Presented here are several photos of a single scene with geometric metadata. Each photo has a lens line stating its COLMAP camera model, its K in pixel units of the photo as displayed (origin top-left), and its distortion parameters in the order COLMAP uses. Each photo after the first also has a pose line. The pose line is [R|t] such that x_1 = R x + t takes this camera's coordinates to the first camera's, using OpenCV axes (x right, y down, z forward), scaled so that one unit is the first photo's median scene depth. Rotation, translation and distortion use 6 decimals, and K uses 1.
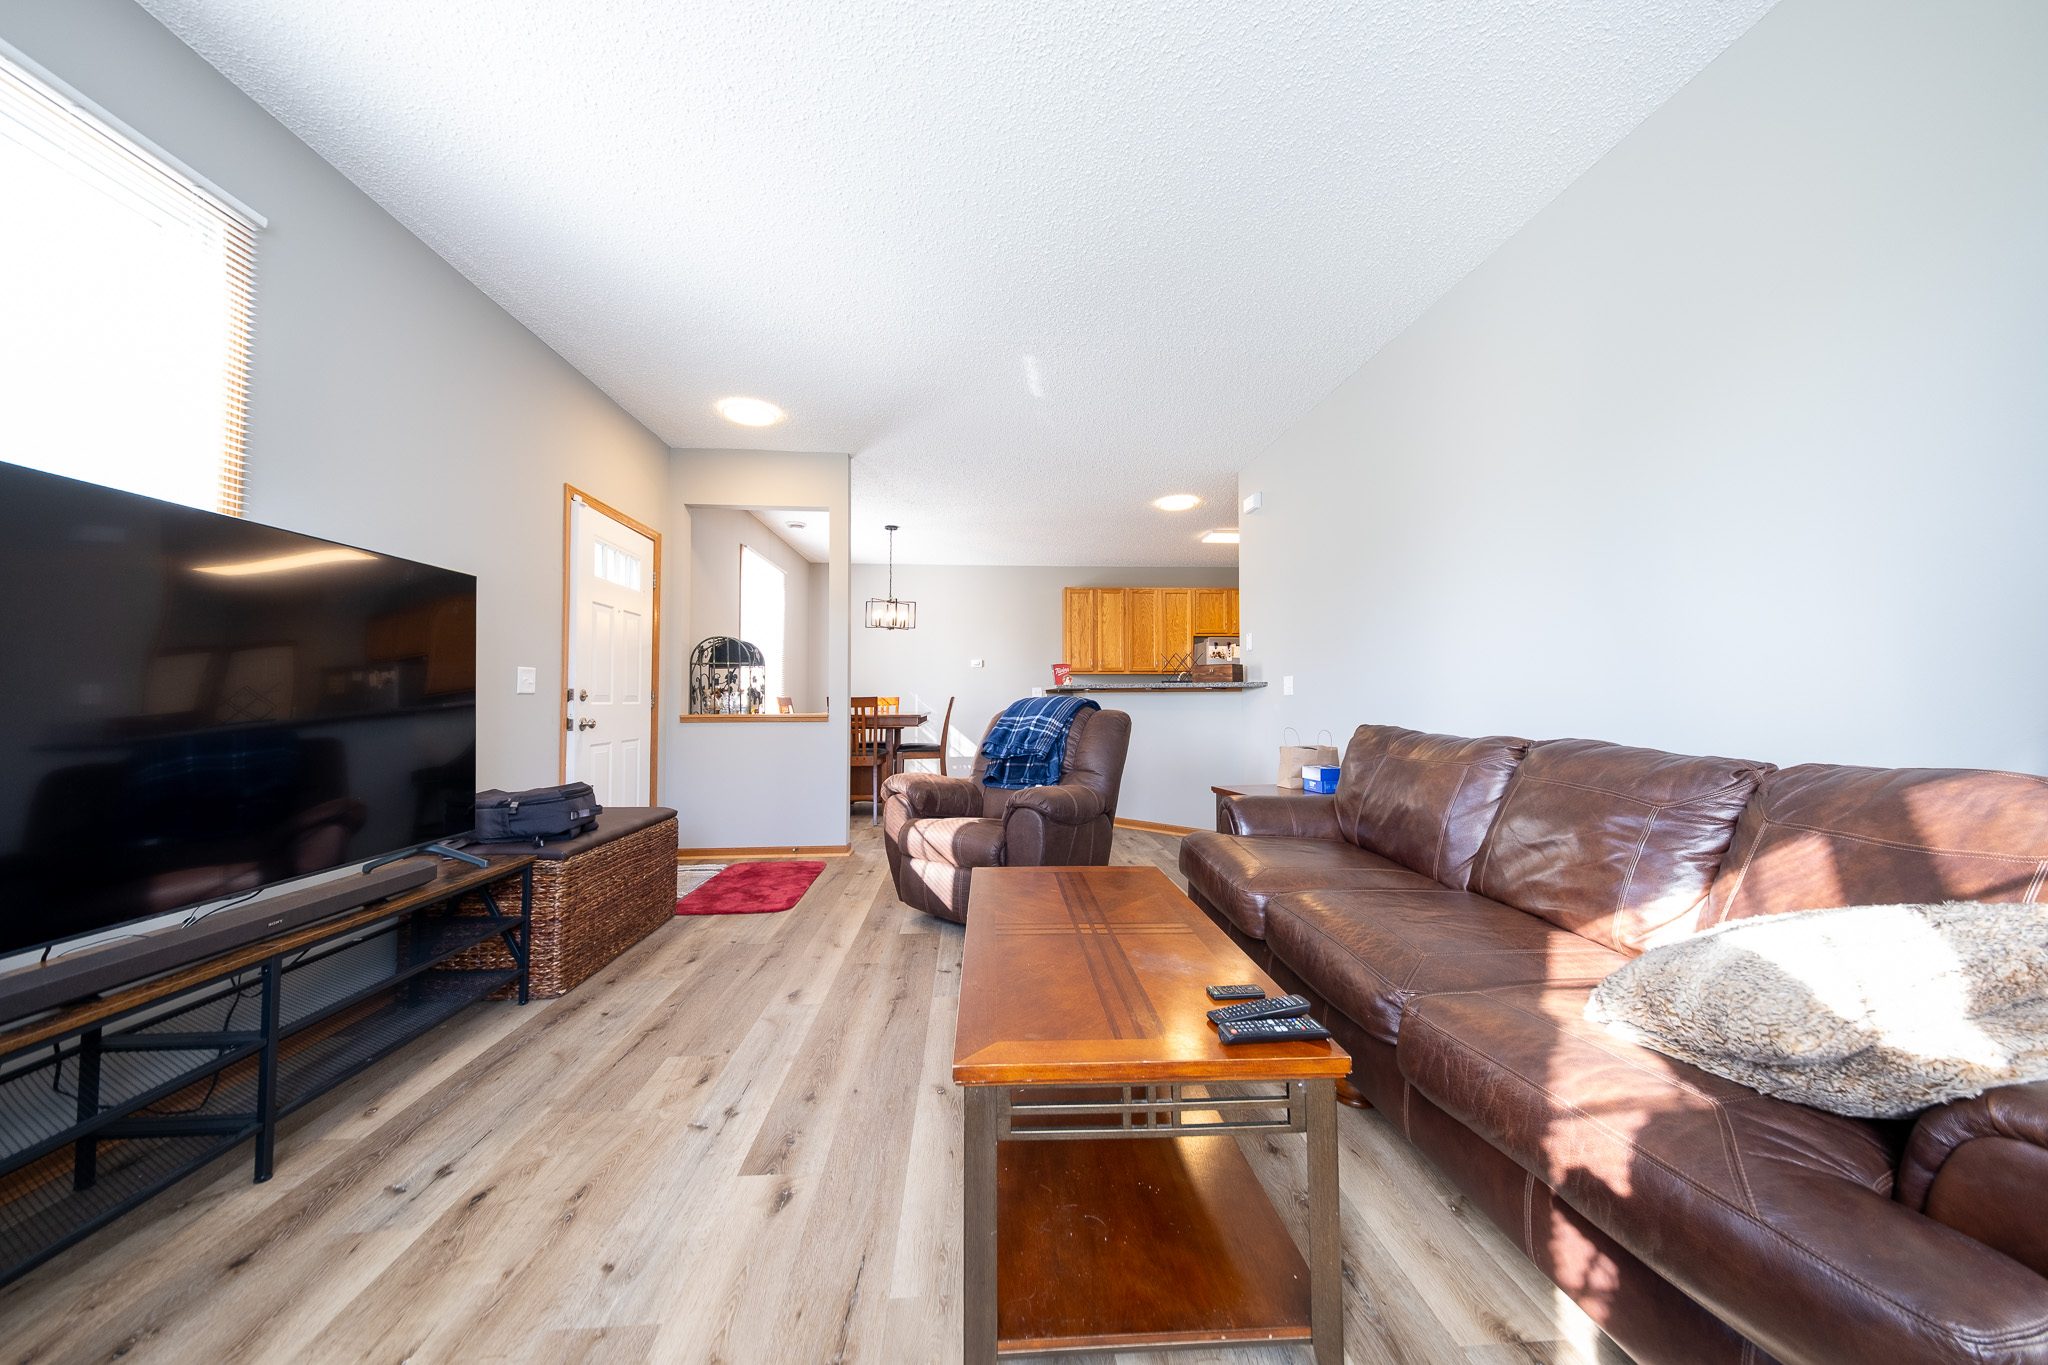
lens RADIAL K [[687.5, 0, 1023.9], [0, 687.5, 683.3], [0, 0, 1]] dist [0.004143, -0.001150]
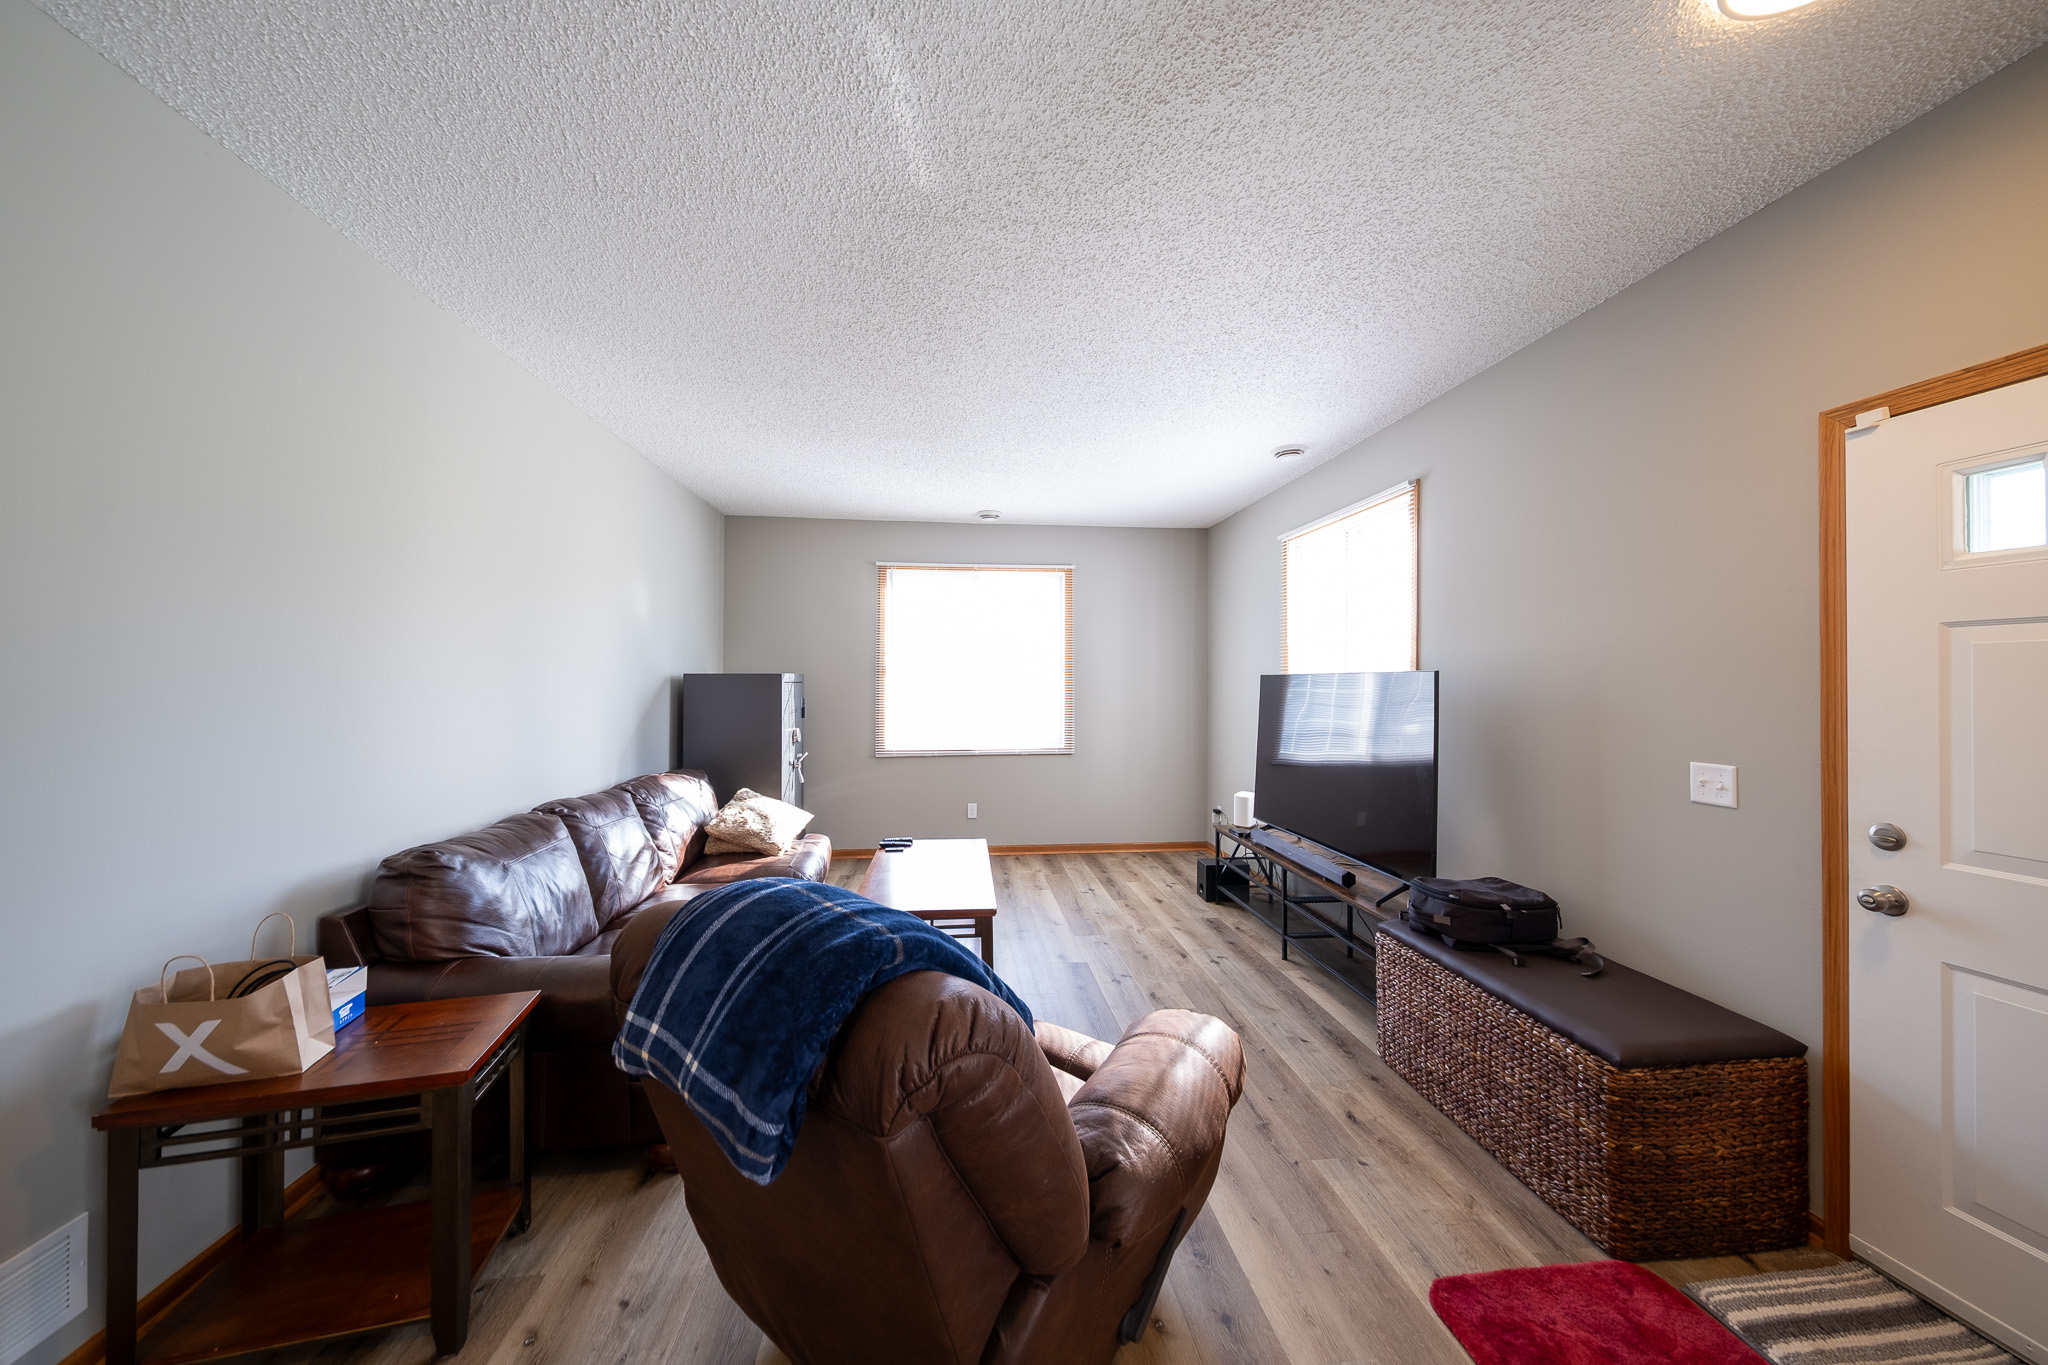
lens RADIAL K [[687.5, 0, 1016.3], [0, 687.5, 680.7], [0, 0, 1]] dist [0.004143, -0.001150]
pose [[-0.999648, 0.000150, -0.026525, -0.061538], [0.000895, 0.999605, -0.028088, -0.090094], [0.026510, -0.028102, -0.999253, 1.765471]]
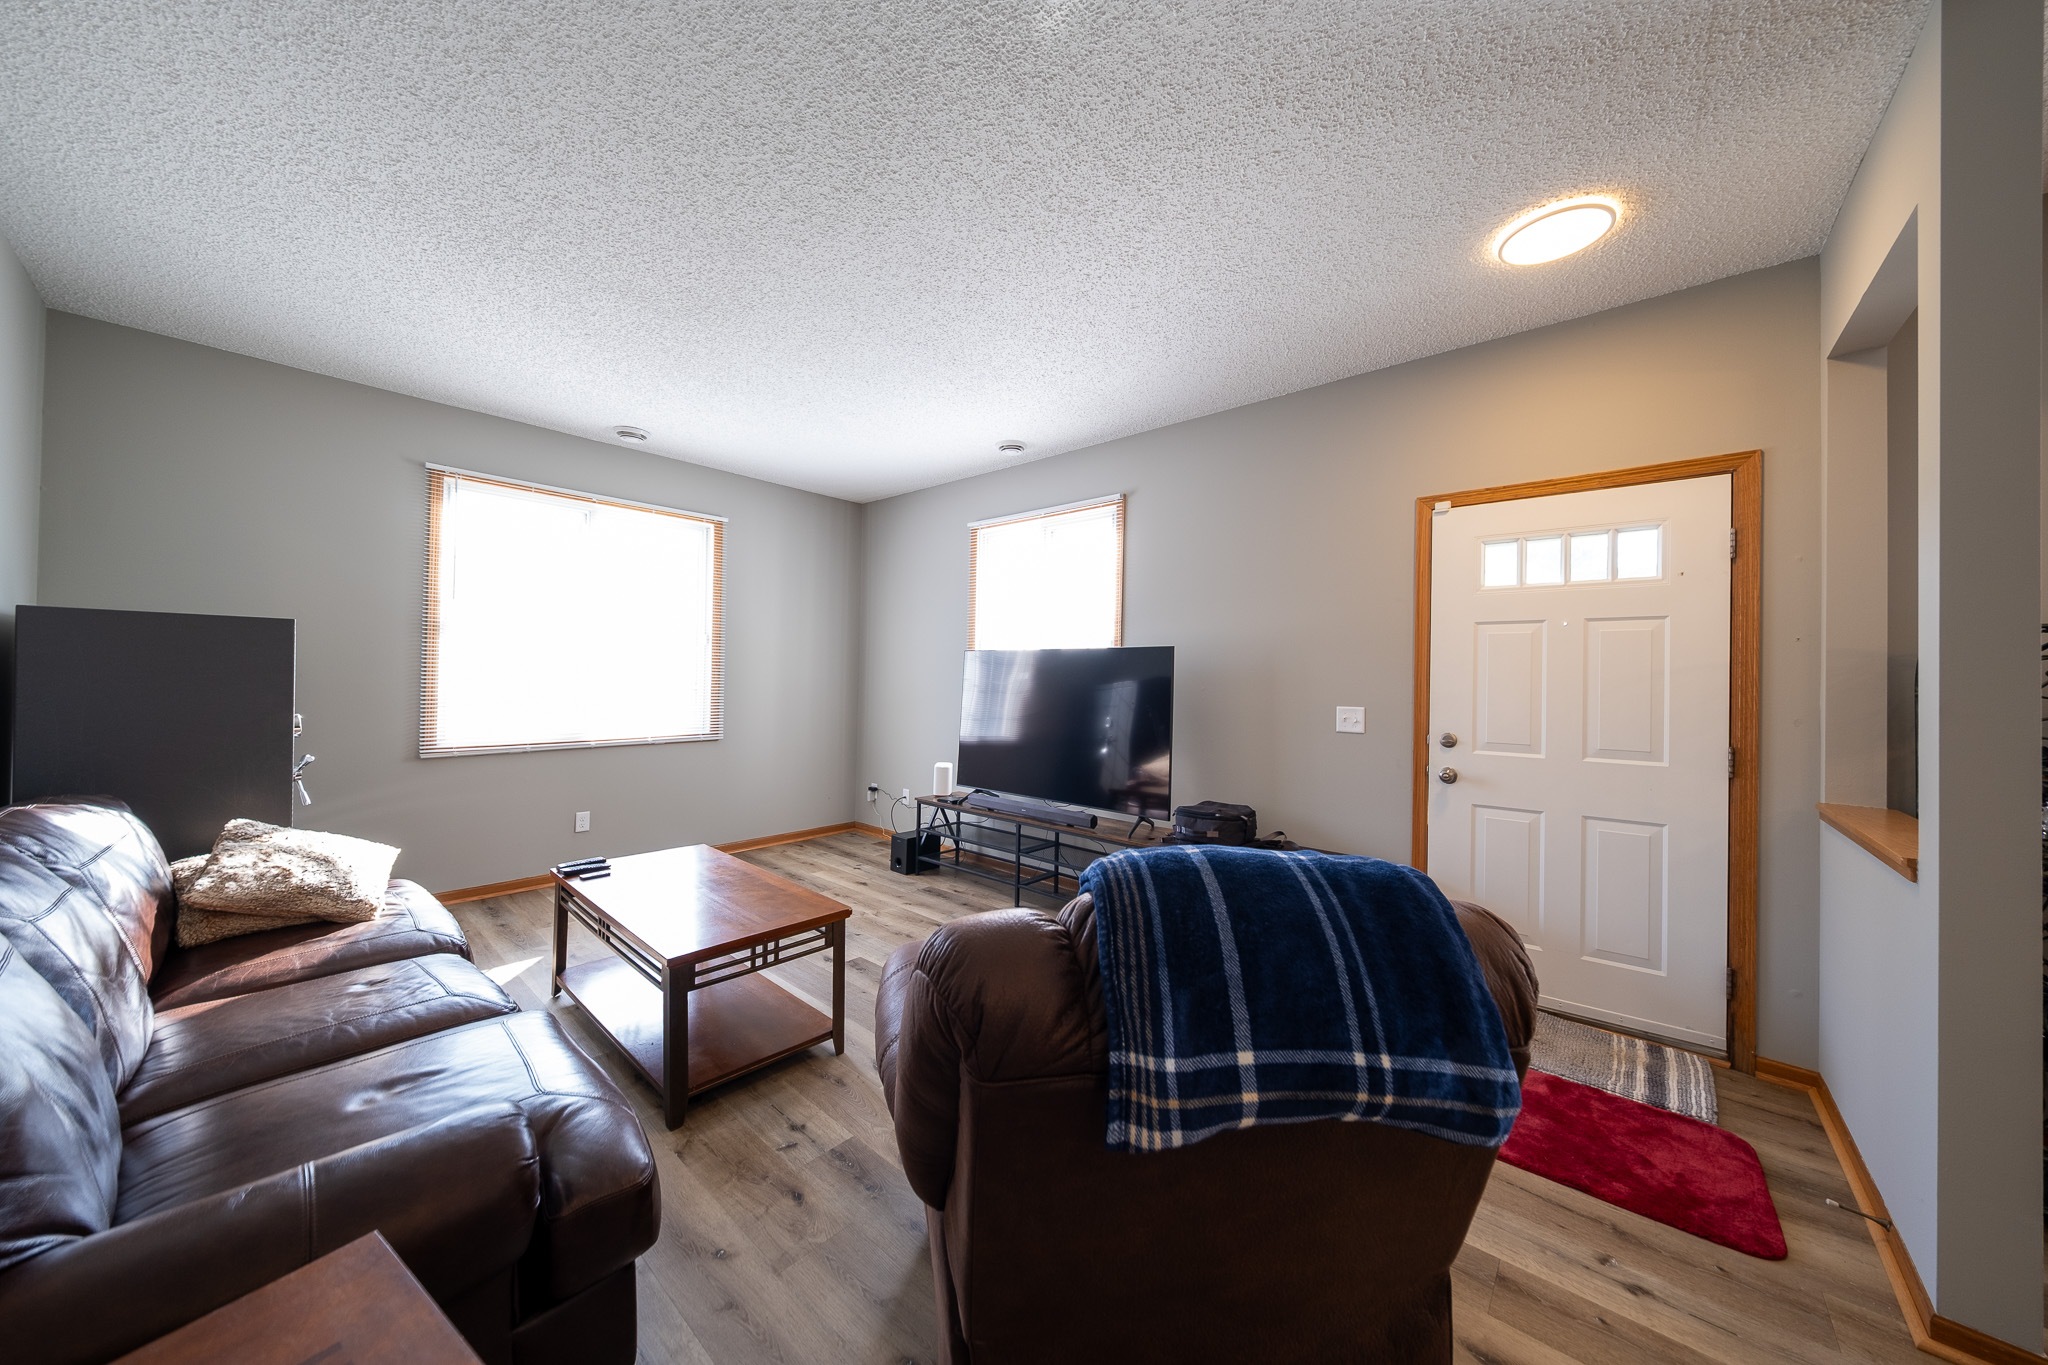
lens RADIAL K [[687.5, 0, 1014.5], [0, 687.5, 678.7], [0, 0, 1]] dist [0.004143, -0.001150]
pose [[-0.722950, -0.009769, -0.690832, 0.373607], [0.002029, 0.999866, -0.016262, -0.053688], [0.690898, -0.013158, -0.722833, 1.512909]]
